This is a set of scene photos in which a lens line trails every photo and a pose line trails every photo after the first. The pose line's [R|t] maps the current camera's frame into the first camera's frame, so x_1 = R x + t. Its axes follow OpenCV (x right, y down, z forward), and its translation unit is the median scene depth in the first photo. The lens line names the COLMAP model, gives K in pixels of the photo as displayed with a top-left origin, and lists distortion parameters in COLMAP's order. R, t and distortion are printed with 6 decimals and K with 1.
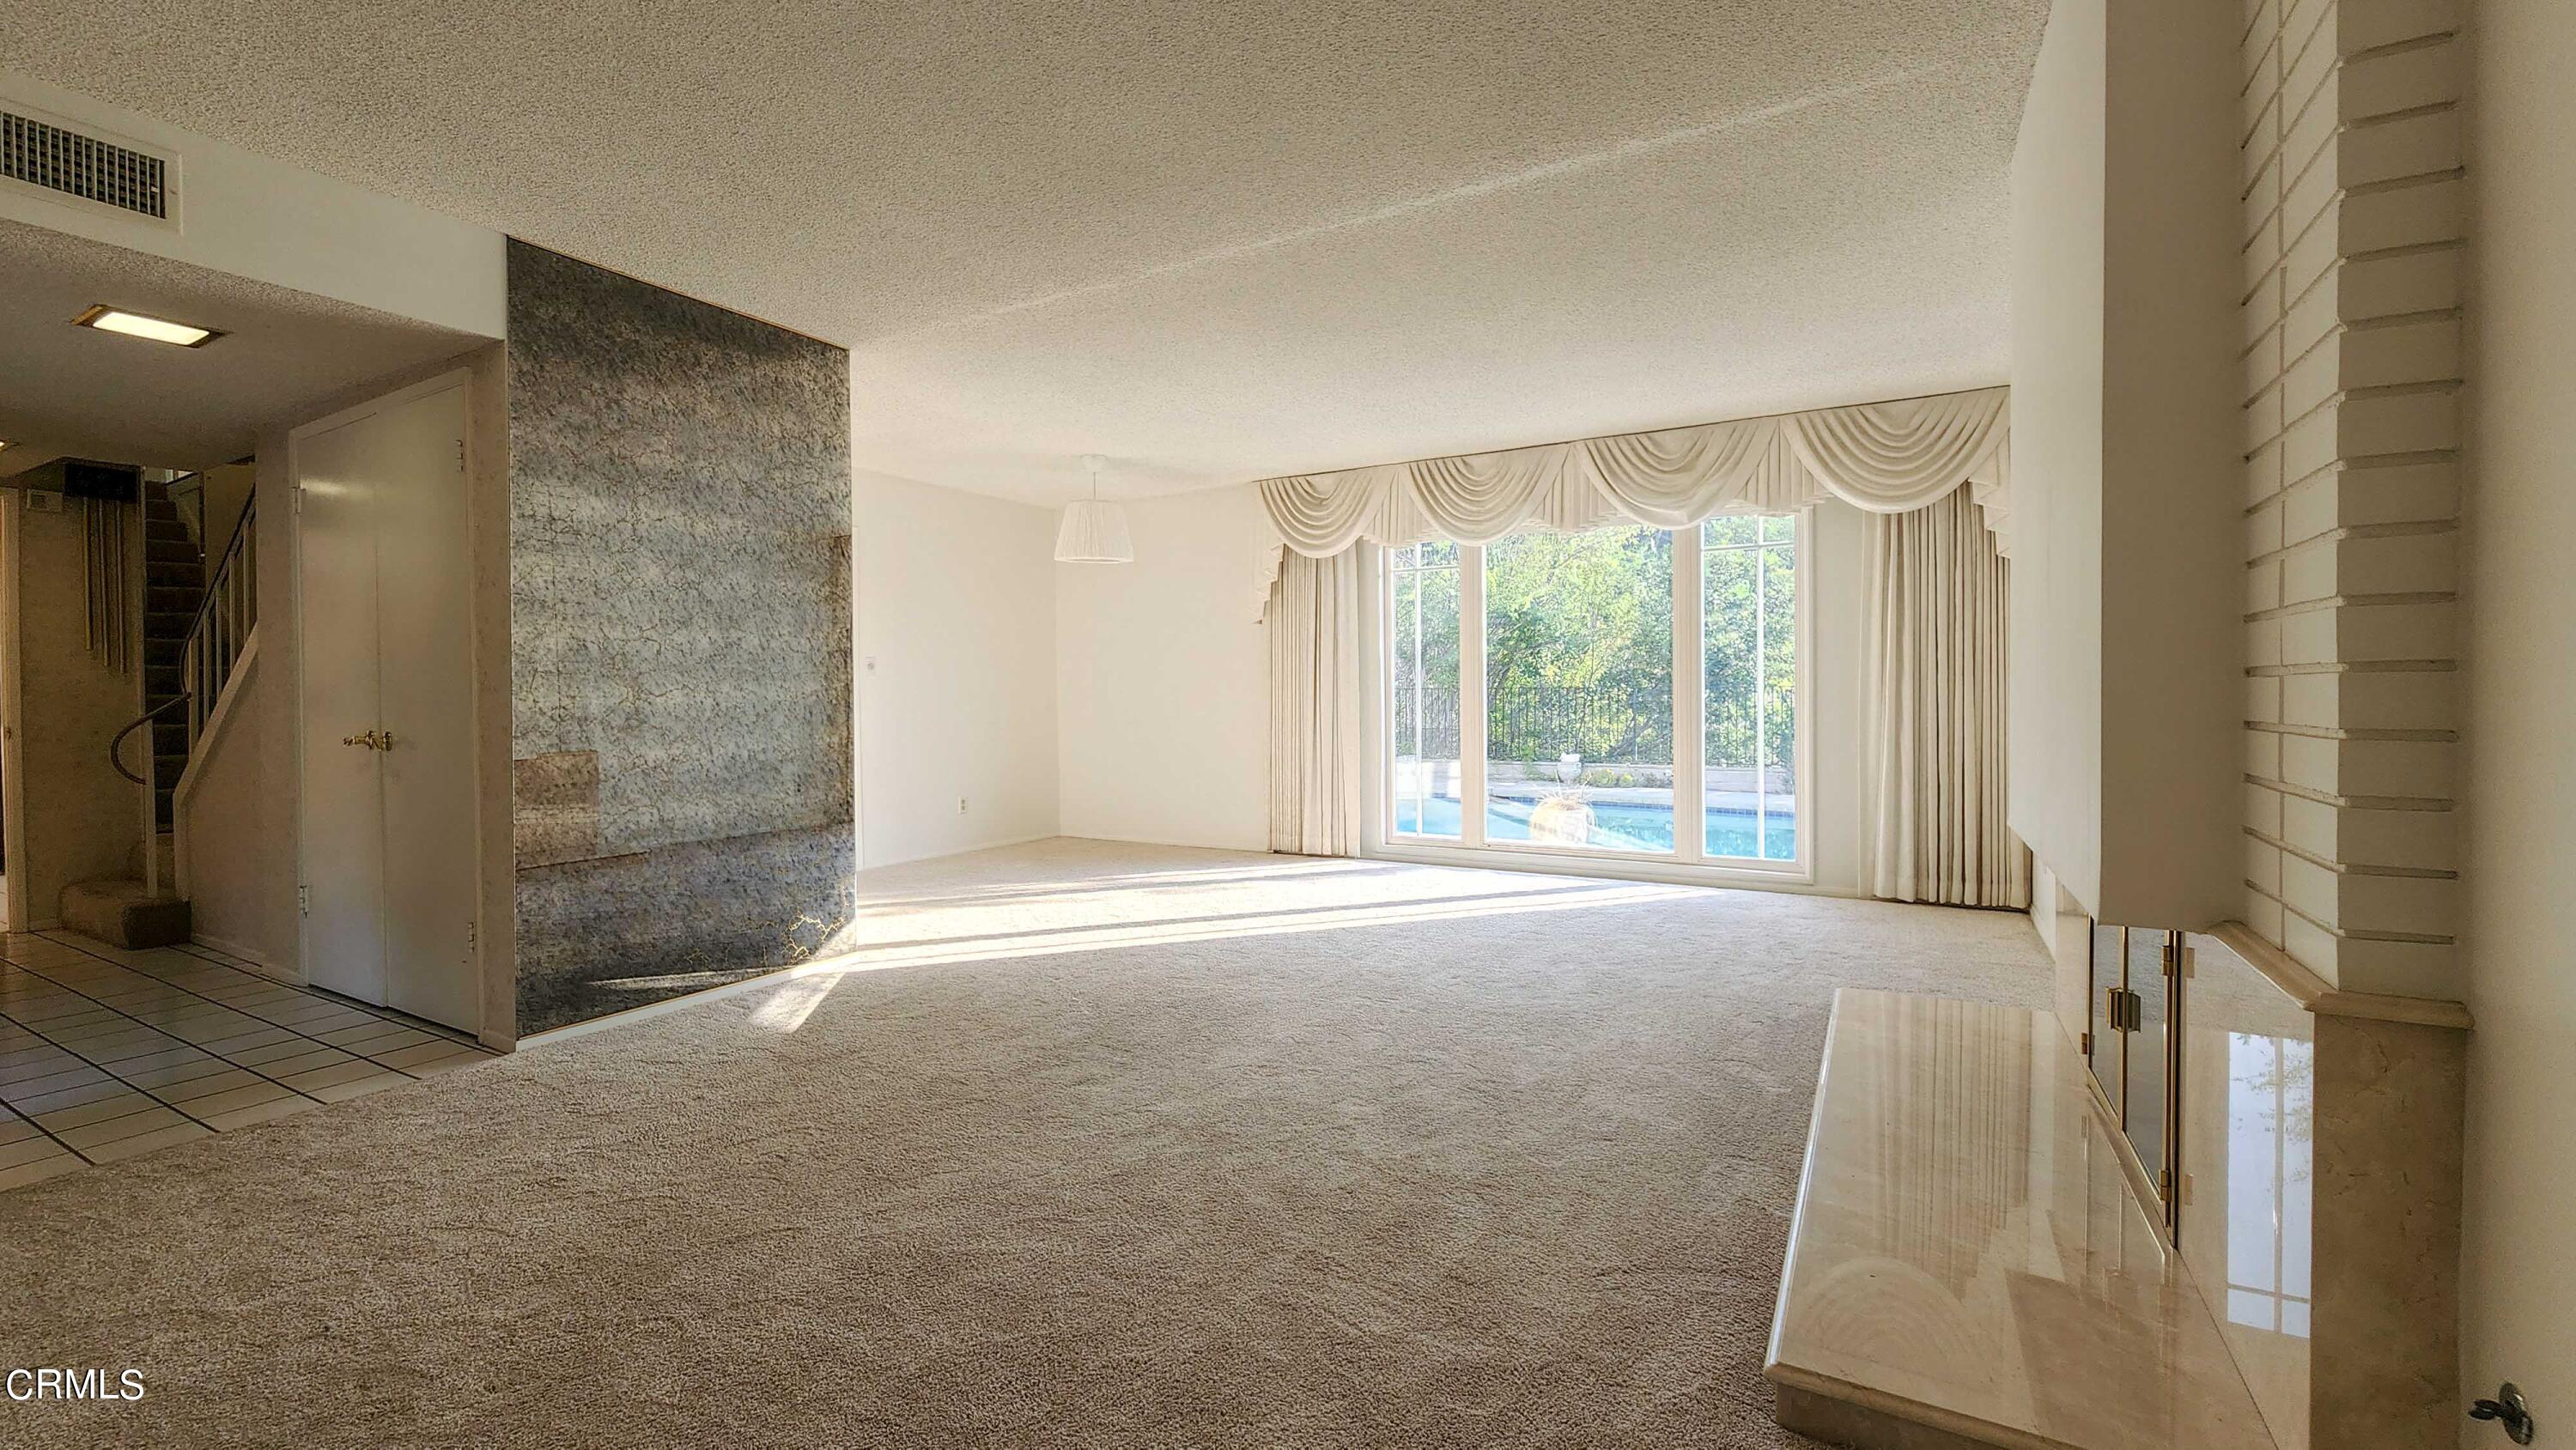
lens RADIAL K [[1057.3, 0, 1276.3], [0, 1057.3, 720.0], [0, 0, 1]] dist [-0.003943, 0.000766]
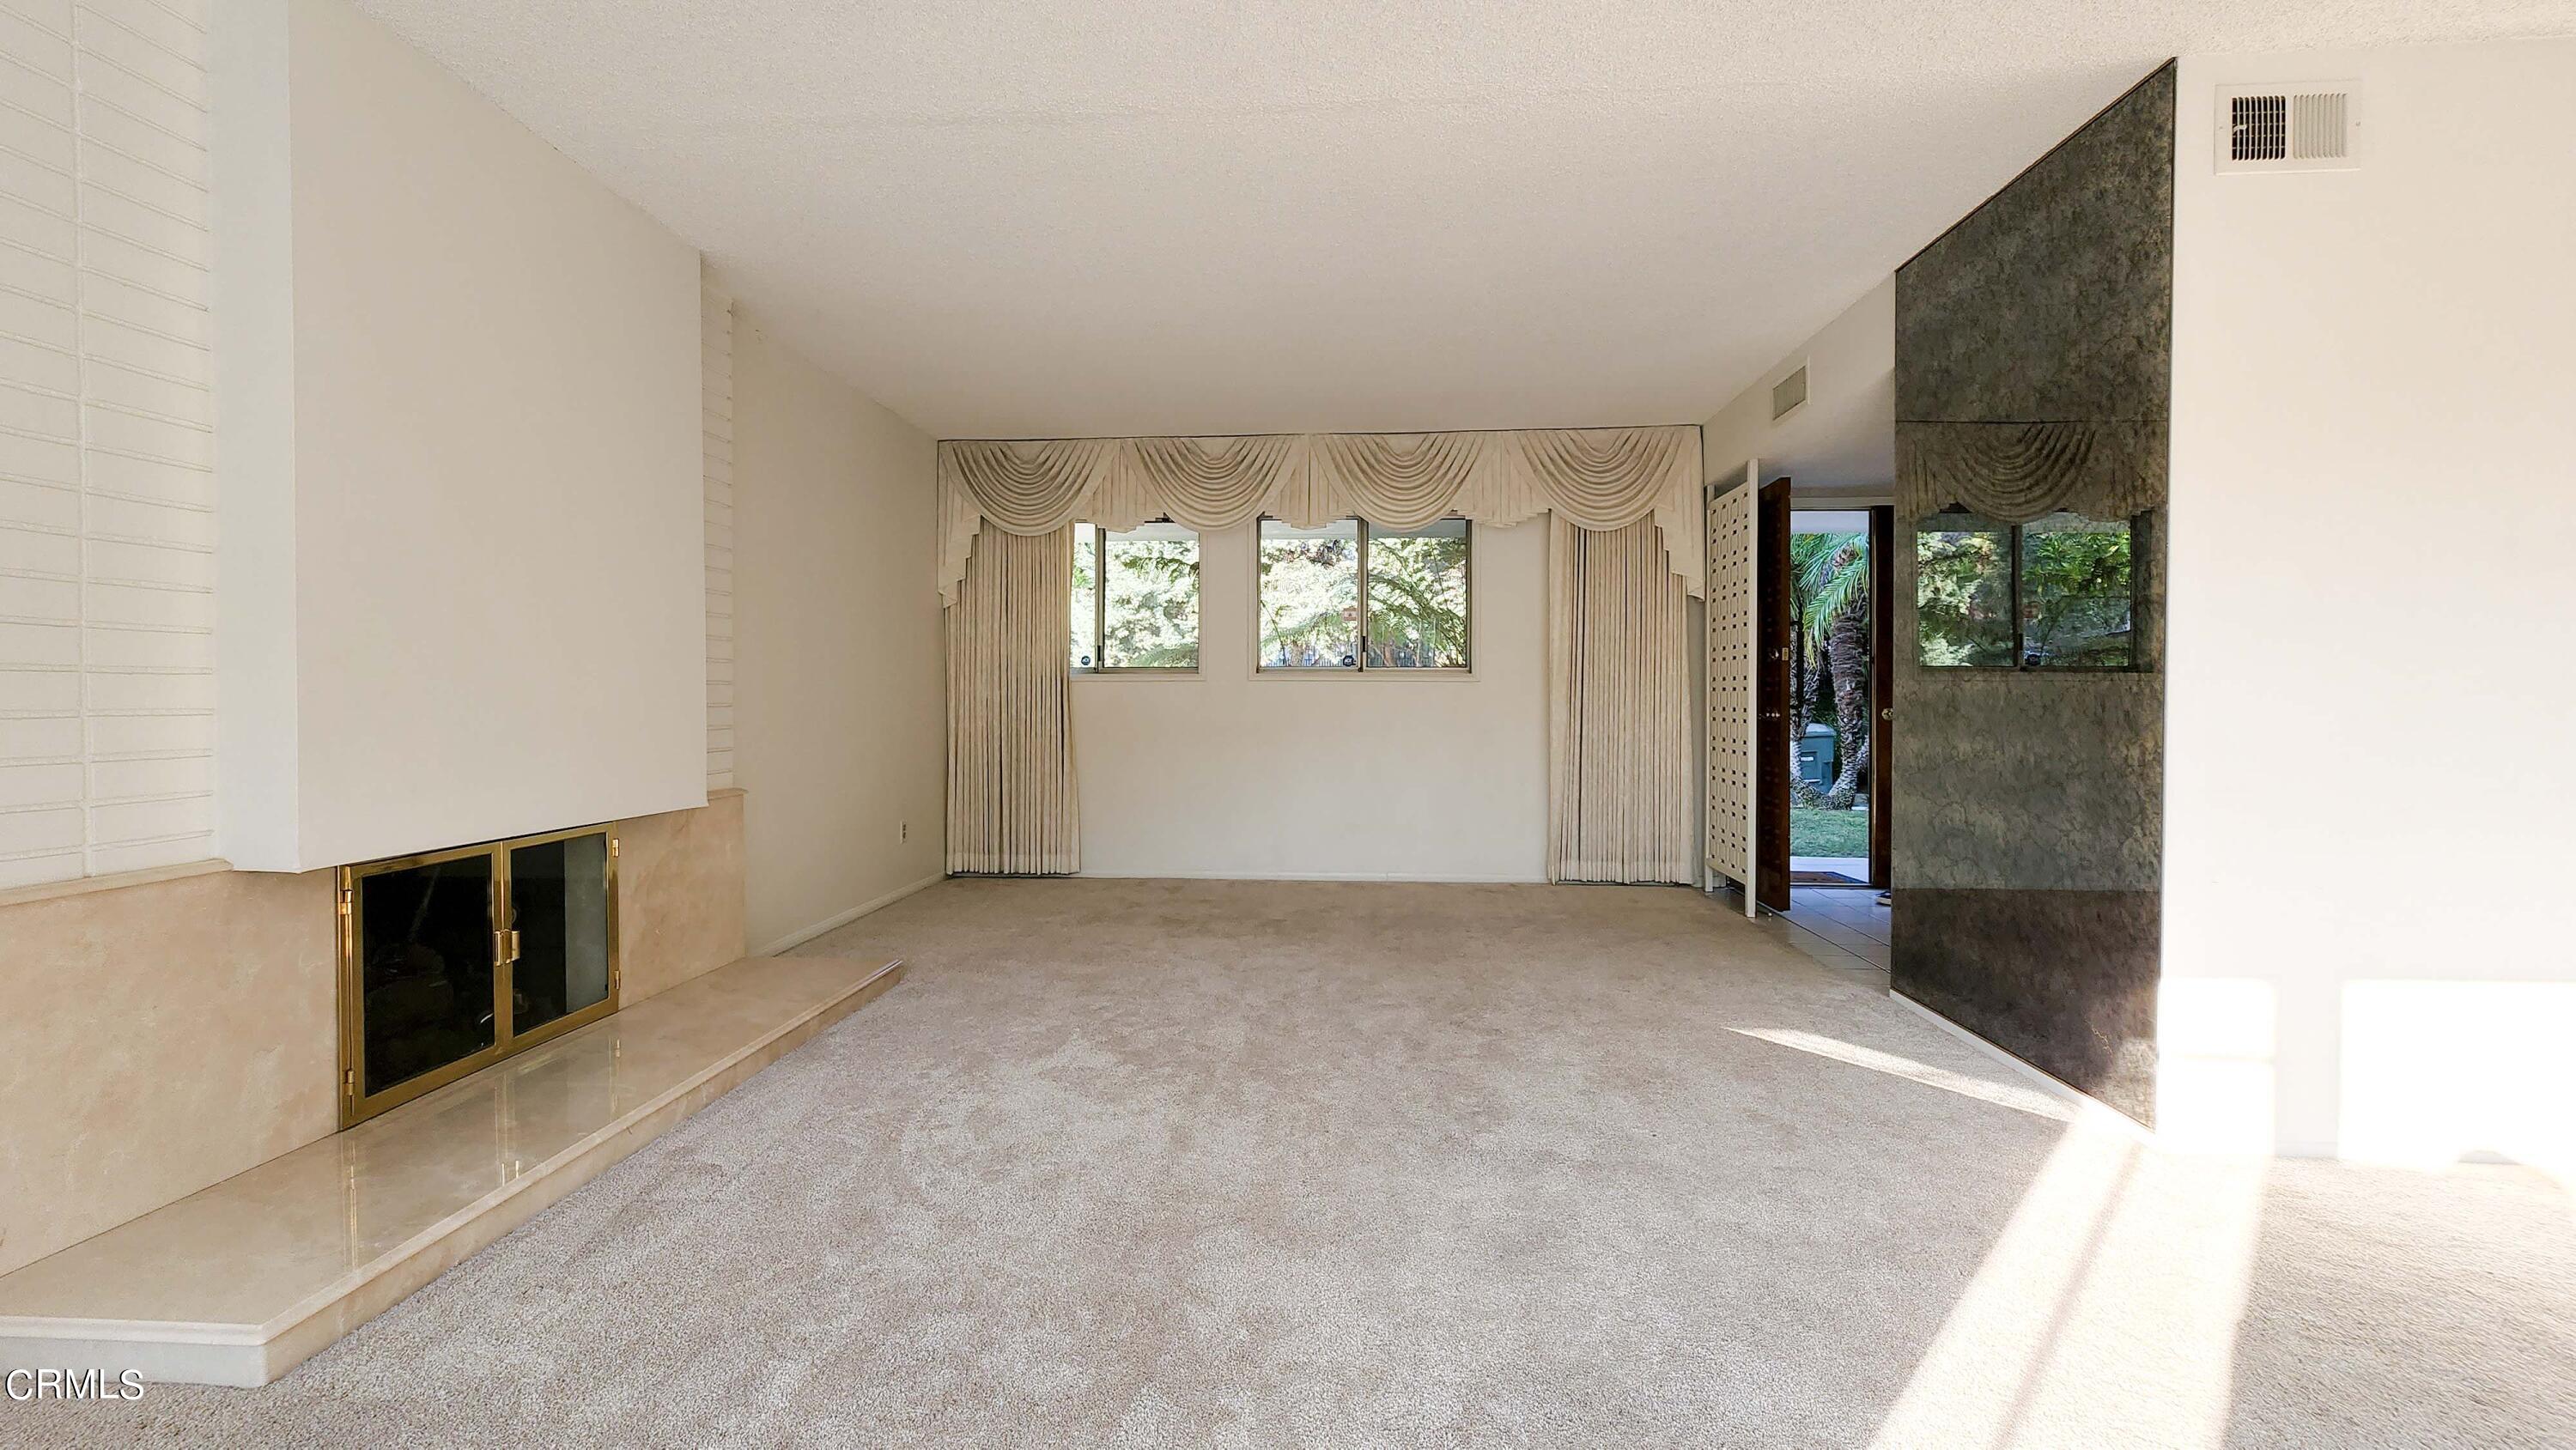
lens RADIAL K [[1071.3, 0, 1278.2], [0, 1071.3, 704.6], [0, 0, 1]] dist [0.001722, 0.000413]
pose [[-0.895139, 0.013865, -0.445571, 0.232956], [-0.000793, 0.999465, 0.032693, -0.023094], [0.445786, 0.029618, -0.894650, 1.098934]]
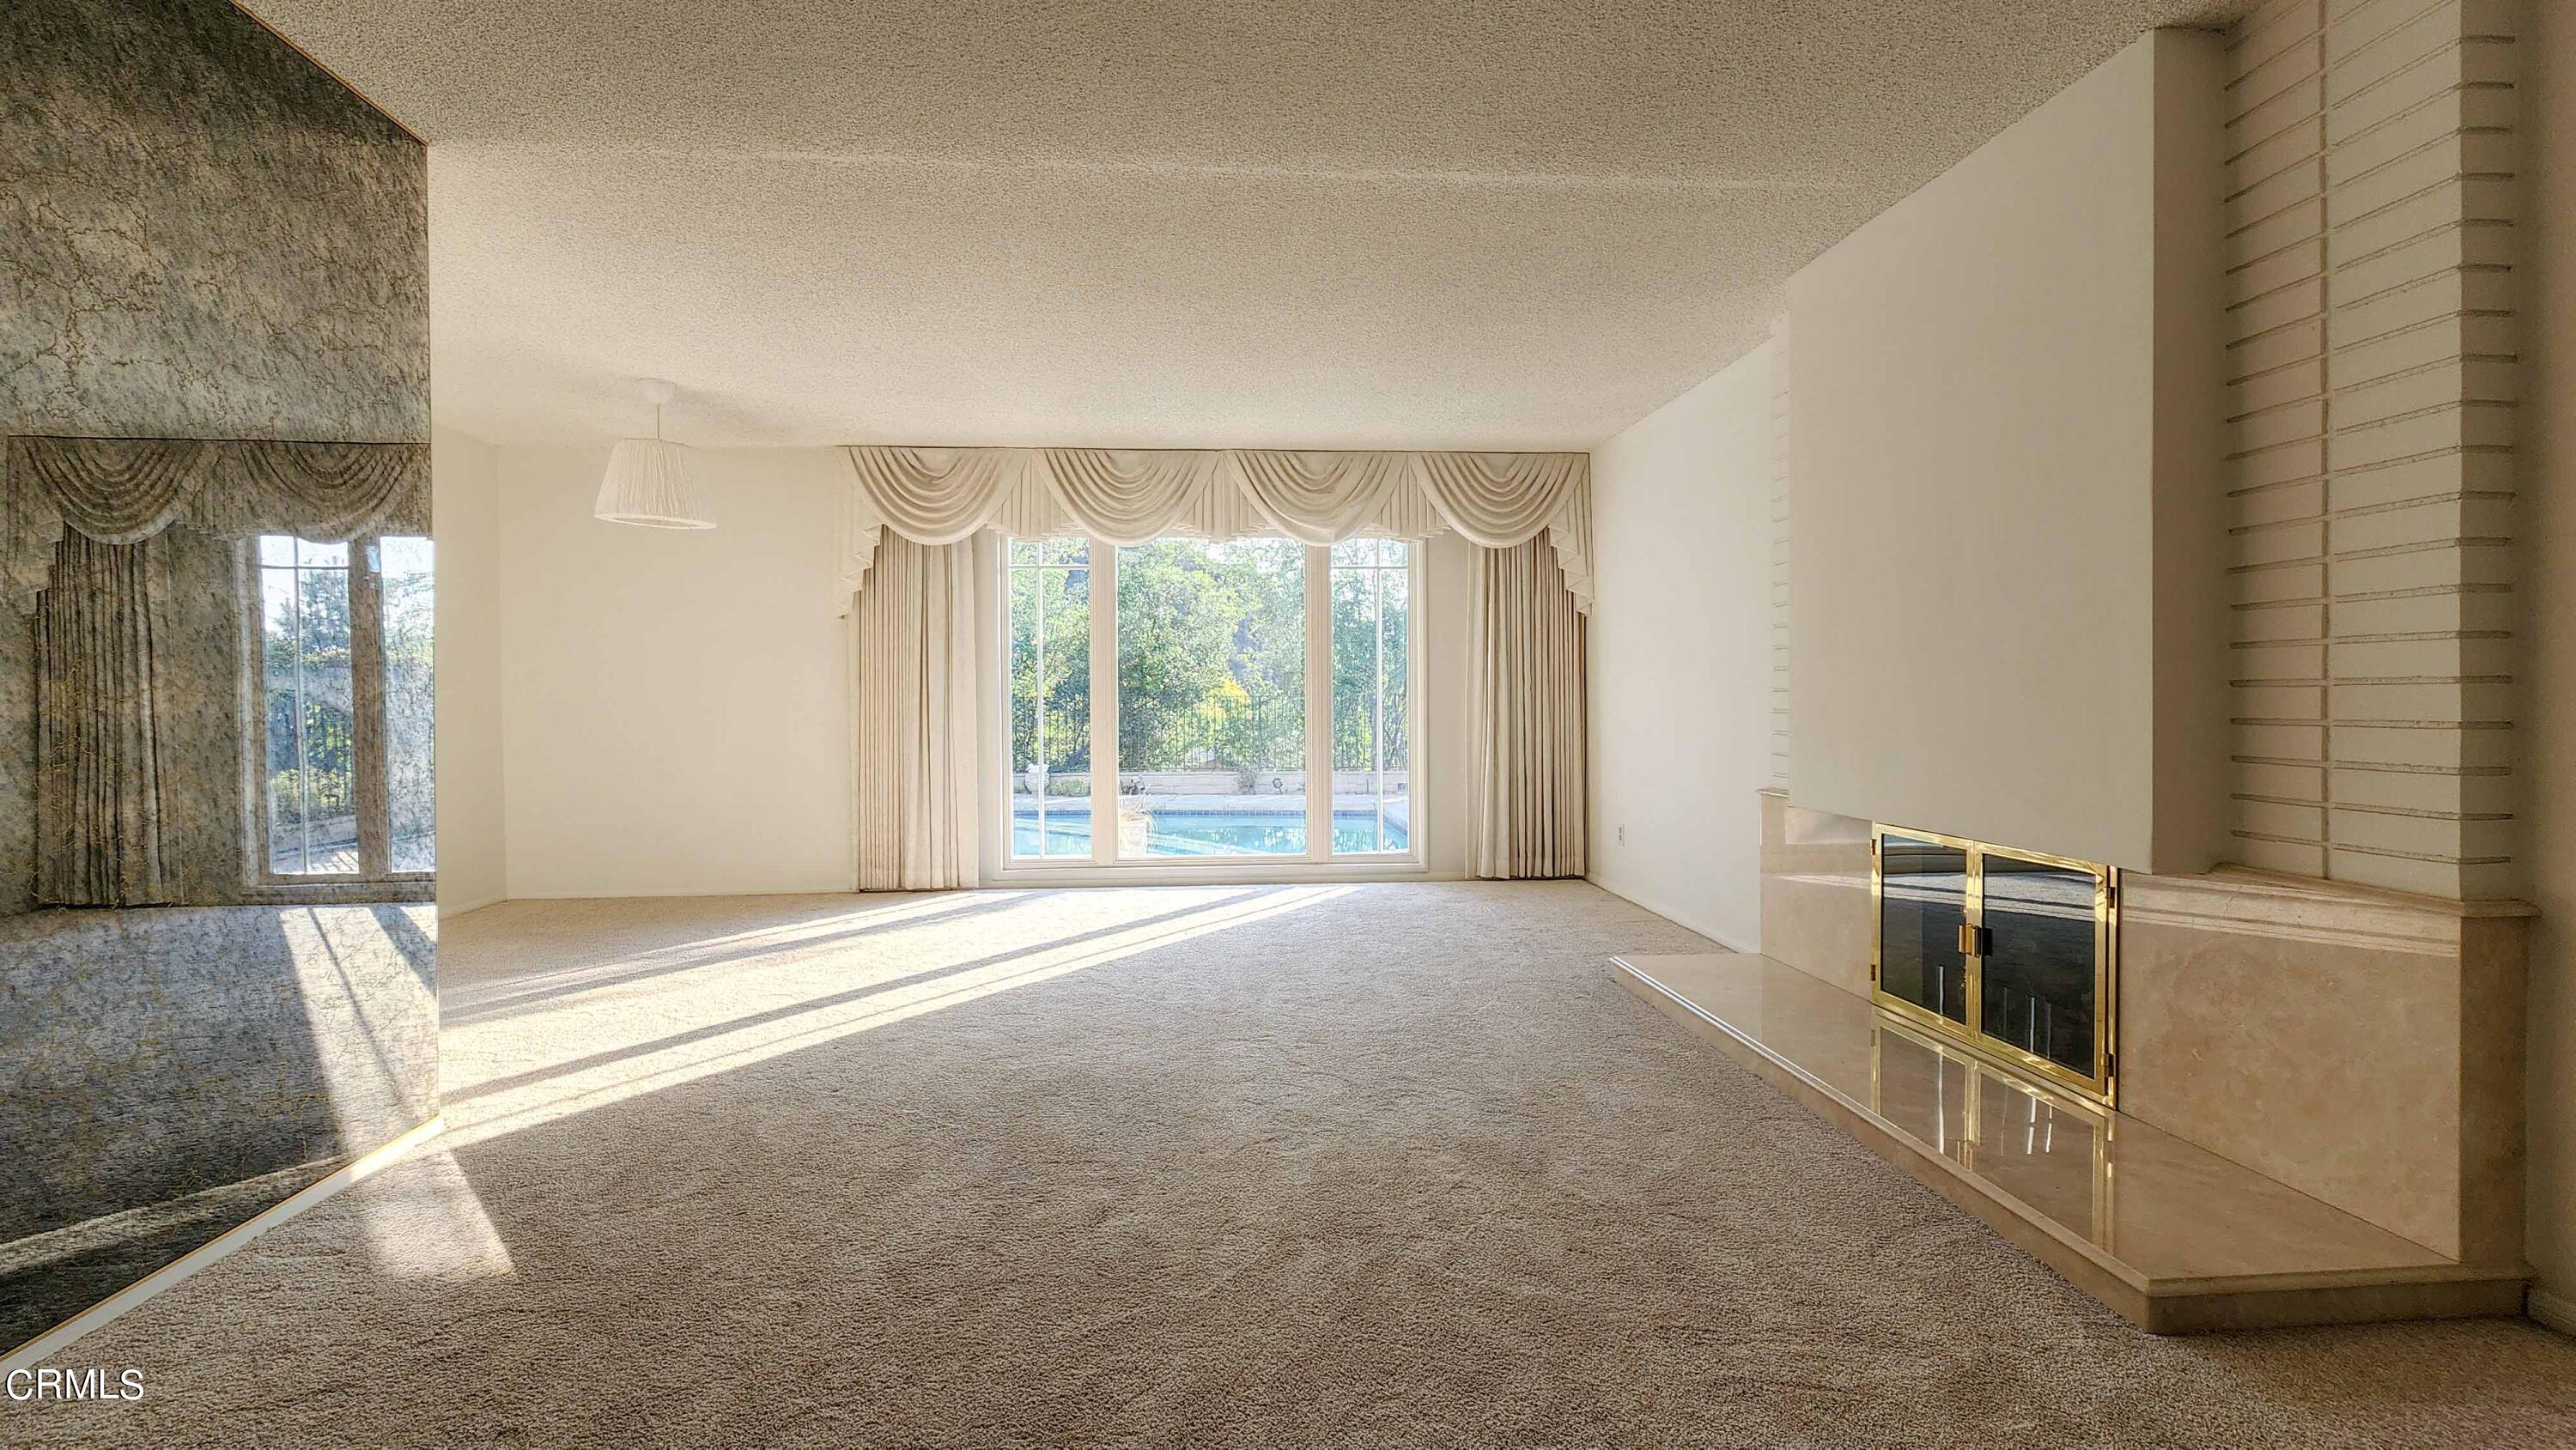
lens RADIAL K [[1057.3, 0, 1276.3], [0, 1057.3, 720.0], [0, 0, 1]] dist [-0.003943, 0.000766]
pose [[0.825018, -0.007675, 0.565054, -0.290111], [0.013245, 0.999896, -0.005758, -0.001999], [-0.564951, 0.012235, 0.825034, 0.177164]]
